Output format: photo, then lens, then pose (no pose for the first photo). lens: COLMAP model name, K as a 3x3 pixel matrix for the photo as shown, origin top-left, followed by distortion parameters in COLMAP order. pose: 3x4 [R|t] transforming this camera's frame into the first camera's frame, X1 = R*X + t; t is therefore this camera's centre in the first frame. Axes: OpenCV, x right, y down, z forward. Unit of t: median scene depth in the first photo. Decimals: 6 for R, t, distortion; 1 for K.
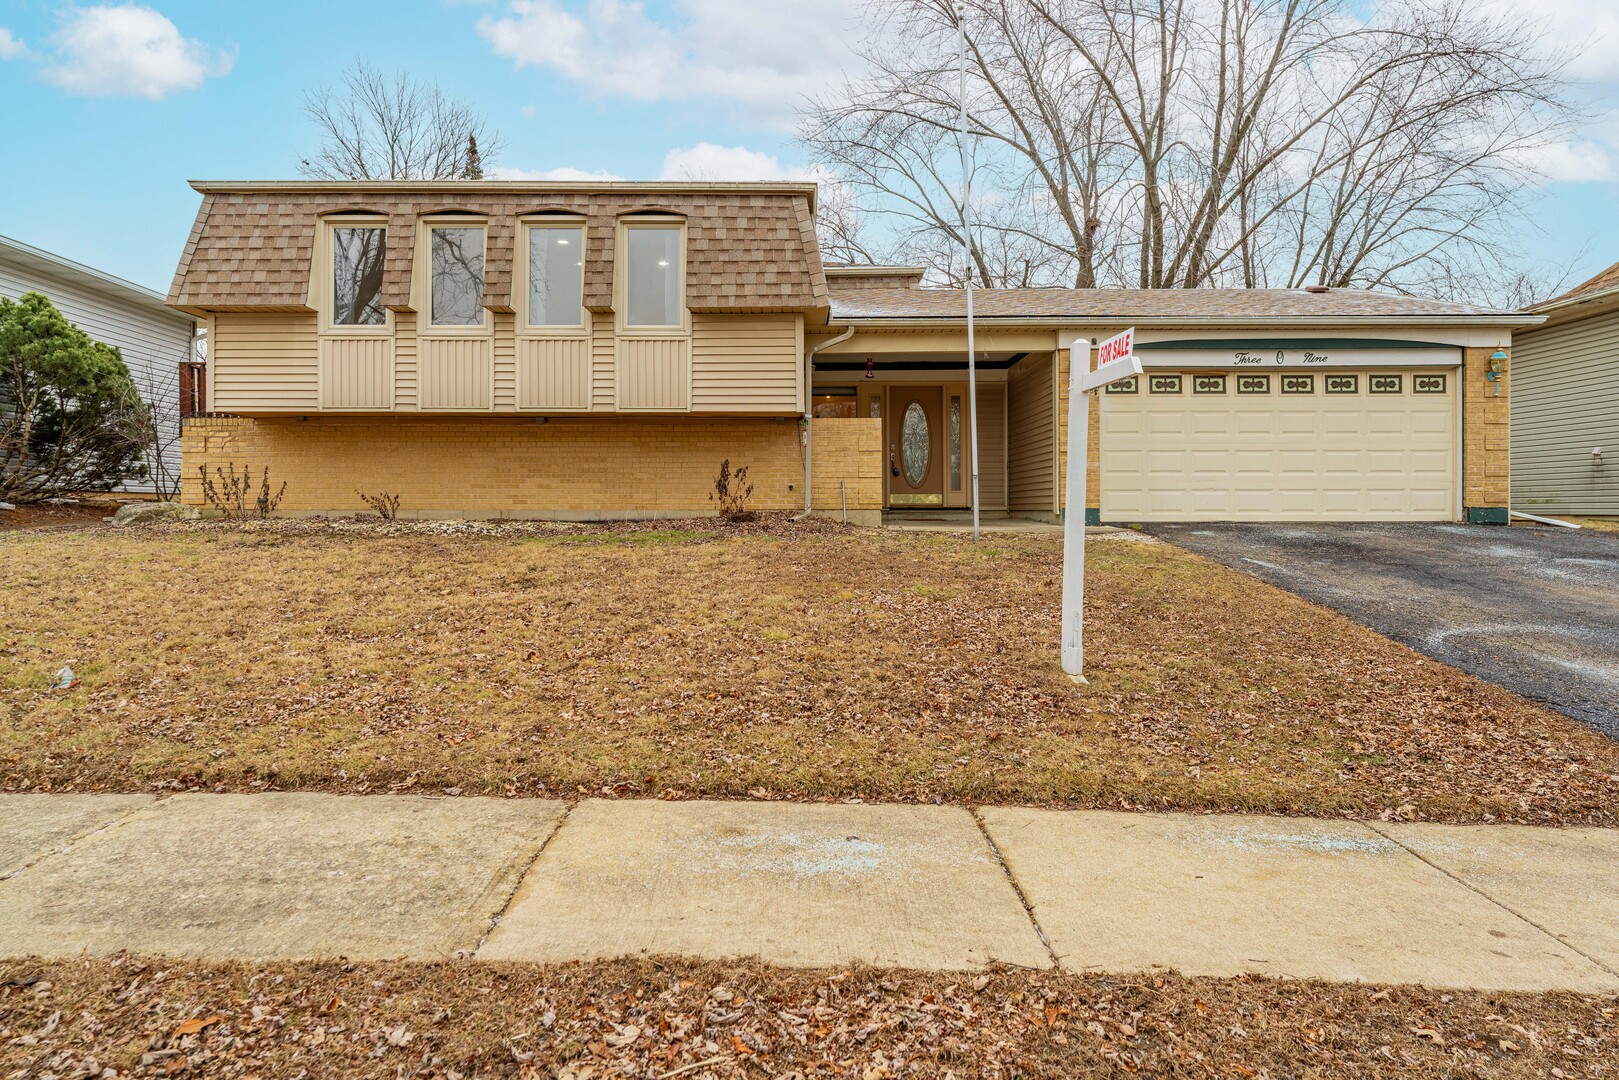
lens RADIAL K [[983.4, 0, 809.9], [0, 983.4, 506.1], [0, 0, 1]] dist [-0.003122, -0.000778]
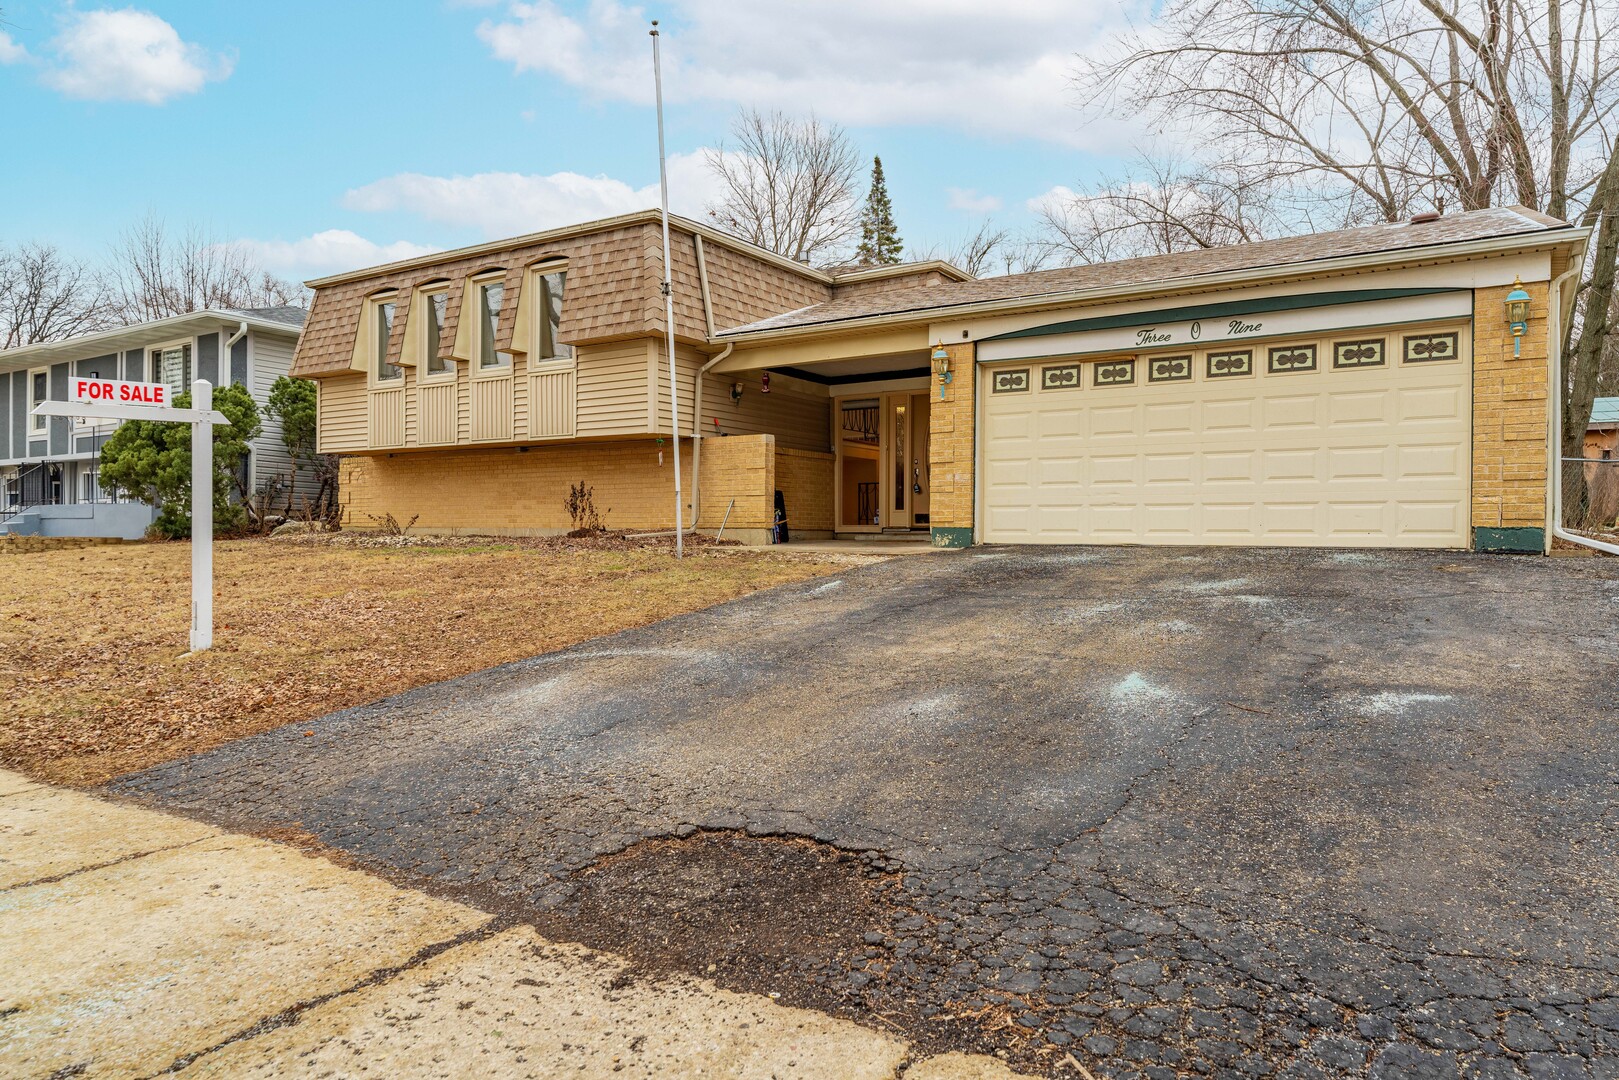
lens RADIAL K [[1078.7, 0, 810.3], [0, 1078.7, 539.1], [0, 0, 1]] dist [-0.001548, 0.000749]
pose [[0.834425, 0.008251, -0.551059, 0.696520], [-0.002080, 0.999928, 0.011821, 0.001255], [0.551117, -0.008717, 0.834382, 0.136015]]
